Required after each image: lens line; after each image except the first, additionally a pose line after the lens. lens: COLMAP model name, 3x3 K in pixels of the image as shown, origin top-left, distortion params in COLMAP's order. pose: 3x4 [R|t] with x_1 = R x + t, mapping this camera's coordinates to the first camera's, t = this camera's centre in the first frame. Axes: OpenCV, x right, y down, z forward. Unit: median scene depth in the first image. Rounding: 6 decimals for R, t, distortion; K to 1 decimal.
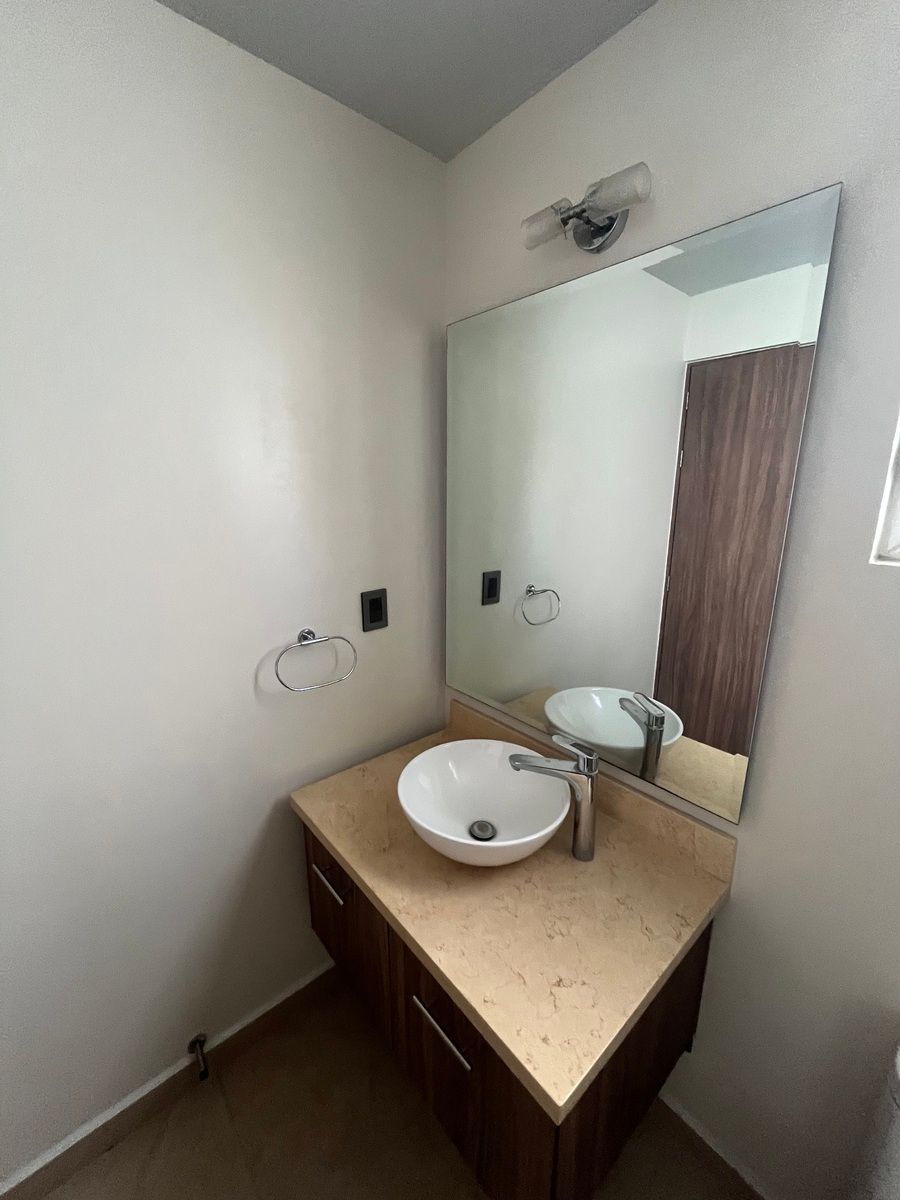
lens RADIAL K [[485.3, 0, 451.7], [0, 485.3, 598.8], [0, 0, 1]] dist [-0.002057, -0.000729]
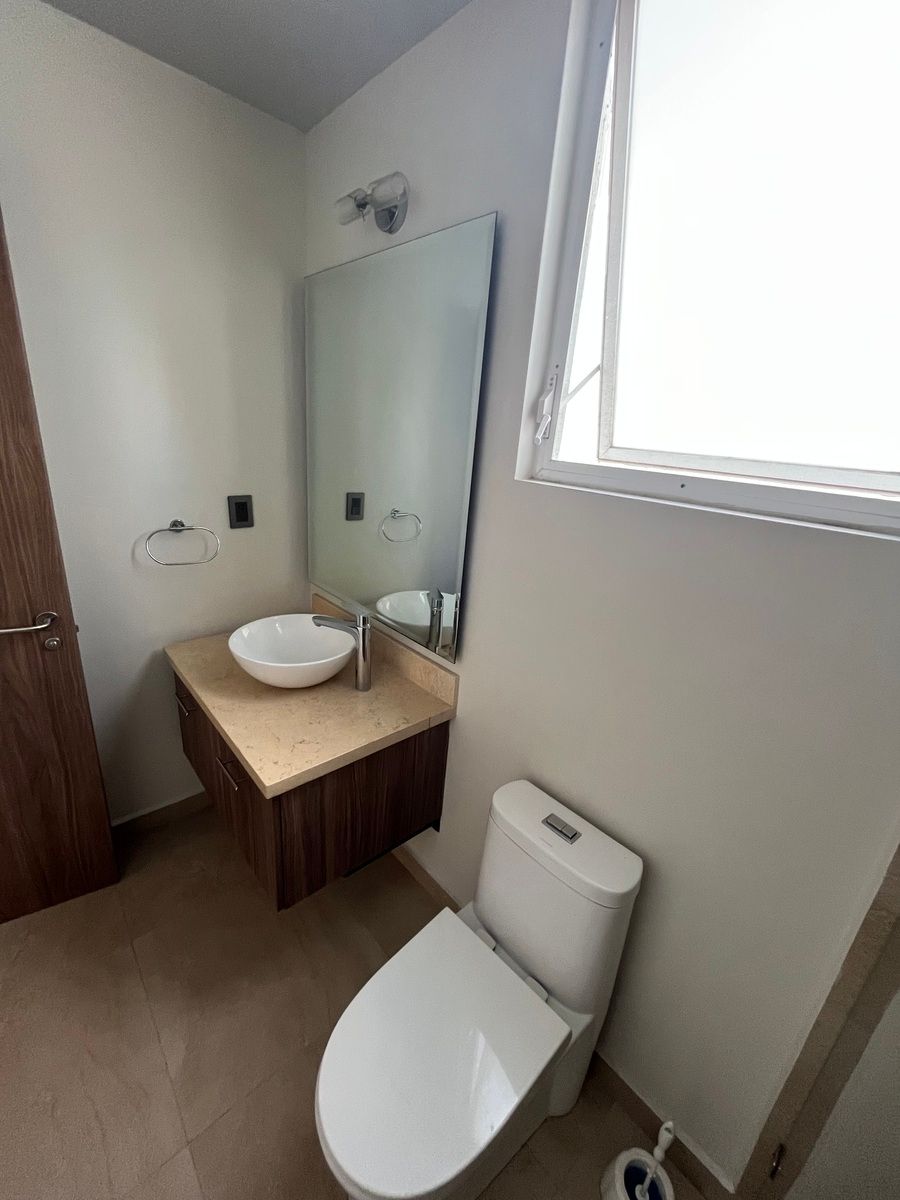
lens RADIAL K [[485.3, 0, 444.7], [0, 485.3, 596.9], [0, 0, 1]] dist [-0.002057, -0.000729]
pose [[0.996531, 0.065539, 0.051286, 0.392752], [-0.070050, 0.993313, 0.091775, 0.112836], [-0.044928, -0.095050, 0.994458, -0.353174]]
